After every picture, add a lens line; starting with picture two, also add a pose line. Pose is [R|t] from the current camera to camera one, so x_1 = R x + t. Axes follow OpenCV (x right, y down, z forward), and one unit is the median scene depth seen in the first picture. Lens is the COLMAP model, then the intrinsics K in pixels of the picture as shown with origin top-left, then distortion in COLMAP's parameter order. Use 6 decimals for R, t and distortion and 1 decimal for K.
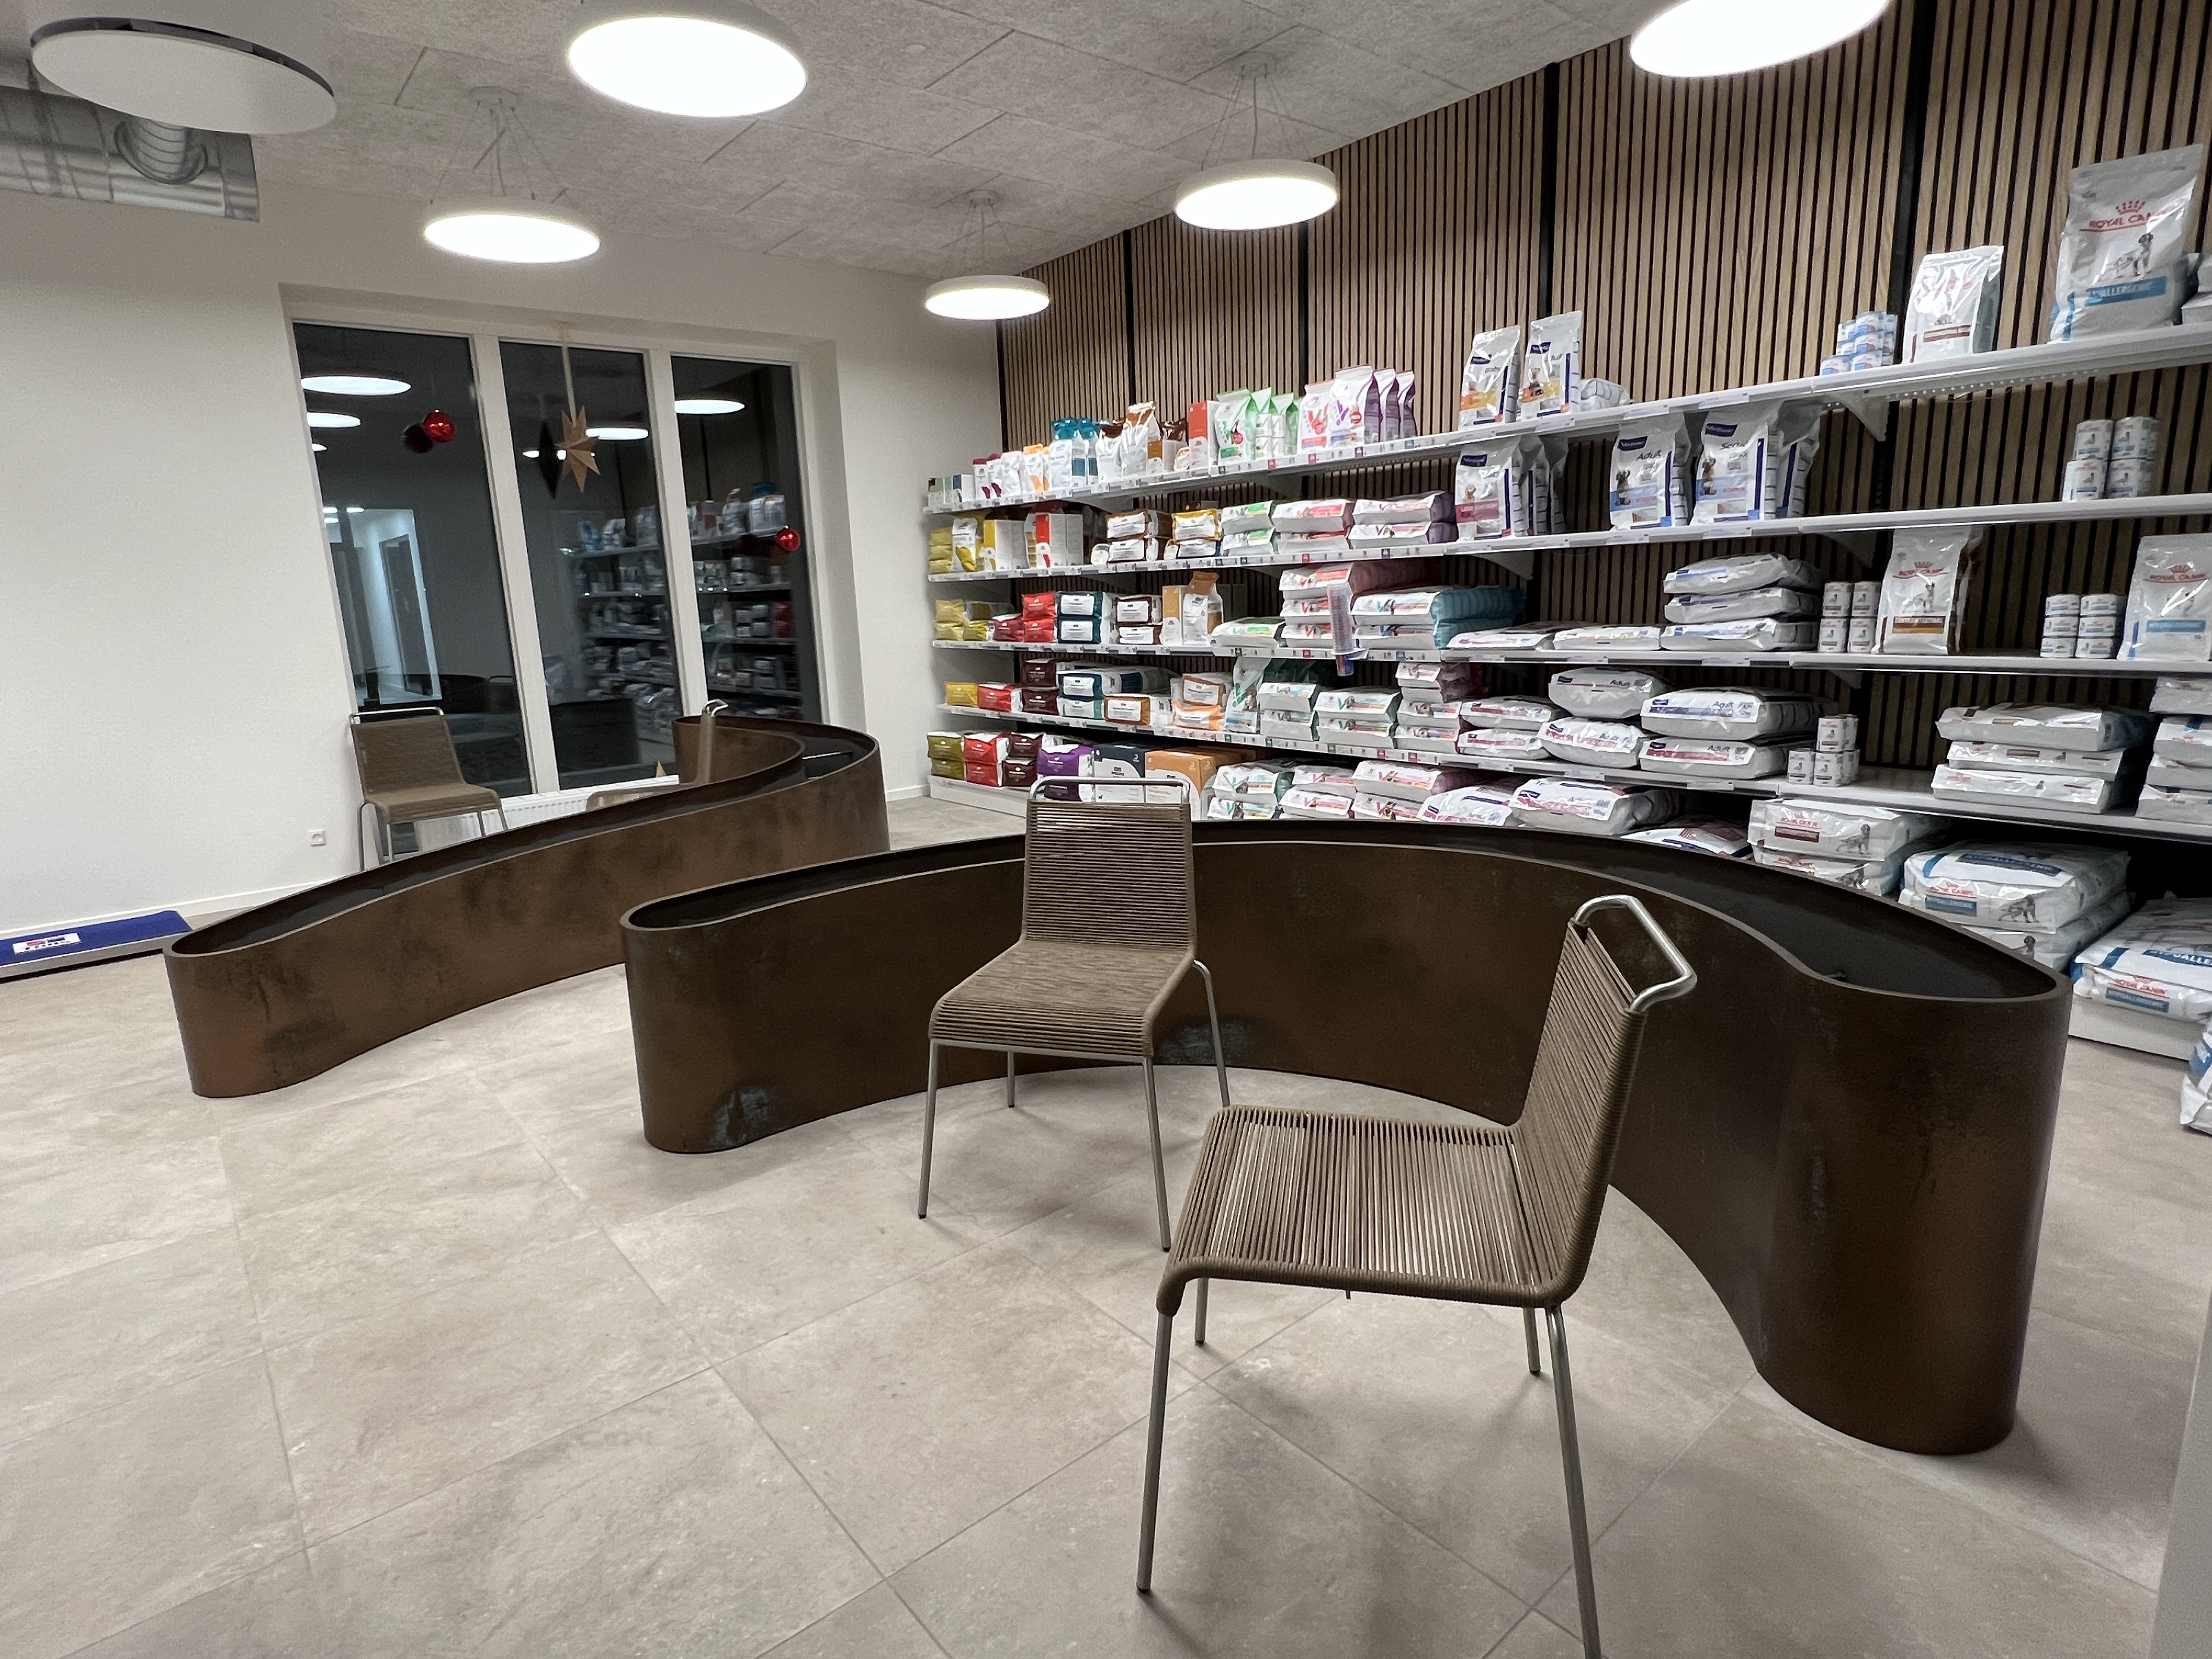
lens RADIAL K [[1162.2, 0, 1108.5], [0, 1162.2, 862.6], [0, 0, 1]] dist [0.001974, 0.001682]
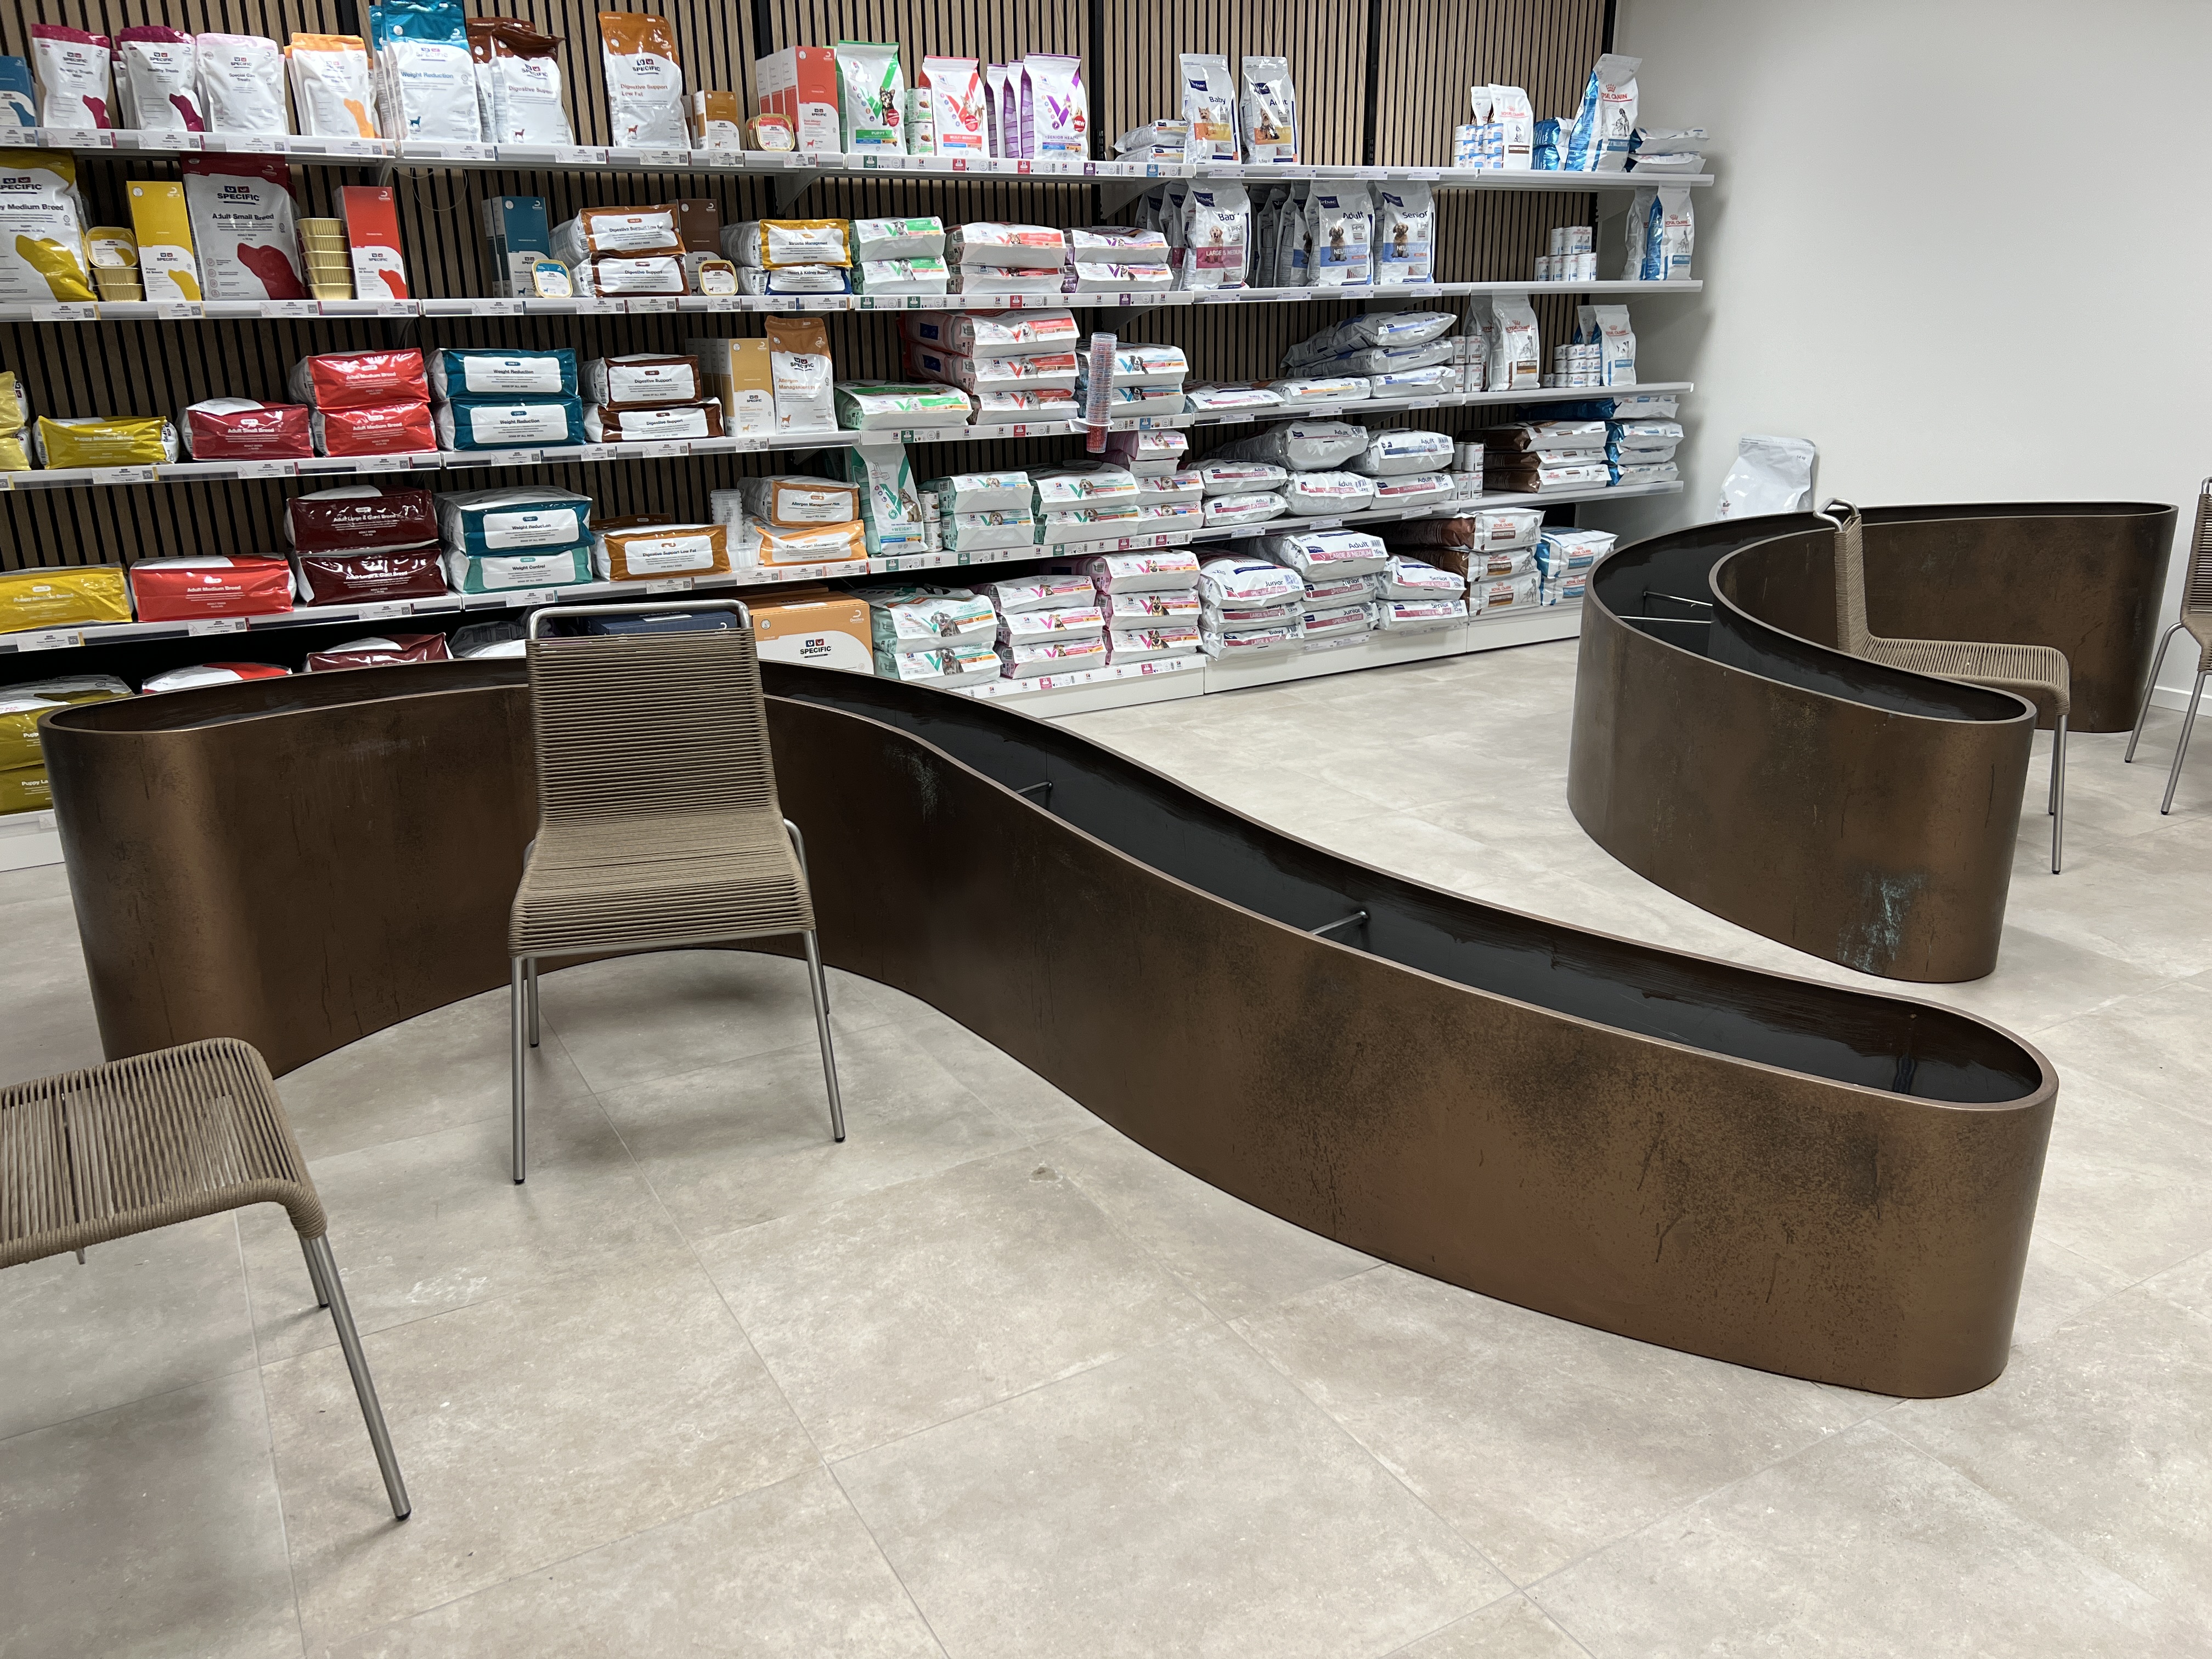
lens RADIAL K [[1682.0, 0, 1106.0], [0, 1682.0, 829.5], [0, 0, 1]] dist [0.062210, -0.056352]
pose [[0.175942, -0.266436, 0.947658, -0.965239], [0.233634, 0.946472, 0.222726, -0.170503], [-0.956274, 0.182218, 0.228772, 0.763117]]
